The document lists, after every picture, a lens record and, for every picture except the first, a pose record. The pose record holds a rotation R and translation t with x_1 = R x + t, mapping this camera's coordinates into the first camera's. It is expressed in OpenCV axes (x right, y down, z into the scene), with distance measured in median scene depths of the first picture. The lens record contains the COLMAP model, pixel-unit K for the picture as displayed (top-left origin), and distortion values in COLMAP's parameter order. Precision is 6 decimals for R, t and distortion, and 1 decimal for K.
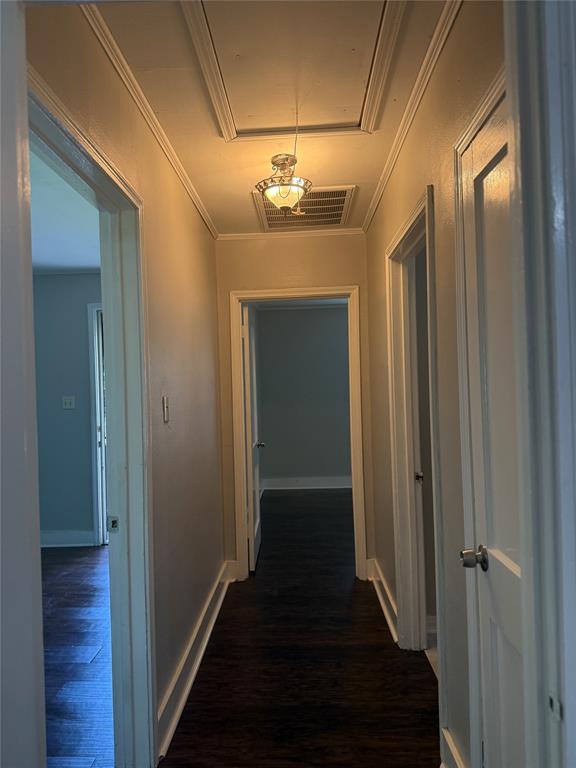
lens RADIAL K [[538.5, 0, 286.8], [0, 538.5, 388.9], [0, 0, 1]] dist [0.113003, -0.157410]
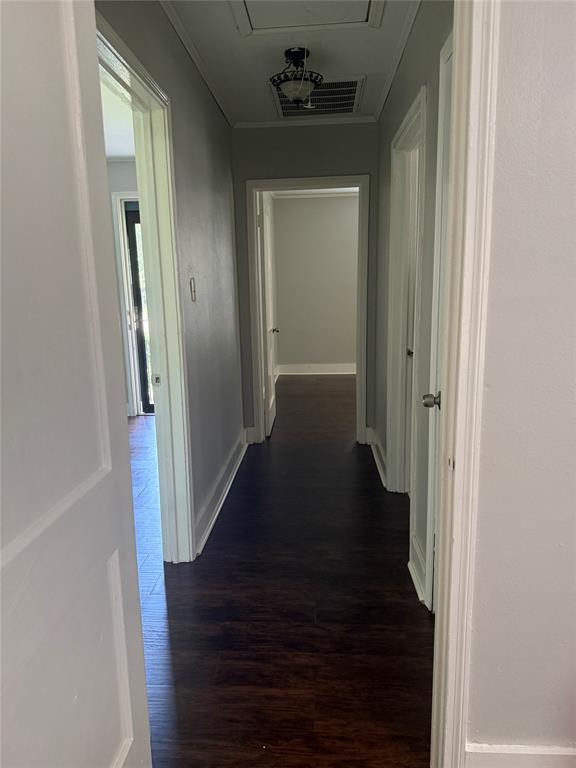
lens RADIAL K [[537.7, 0, 289.1], [0, 537.7, 380.0], [0, 0, 1]] dist [0.120025, -0.150195]
pose [[0.999583, 0.012256, -0.026151, 0.014514], [-0.007453, 0.984290, 0.176404, 0.016799], [0.027902, -0.176135, 0.983970, -0.150453]]
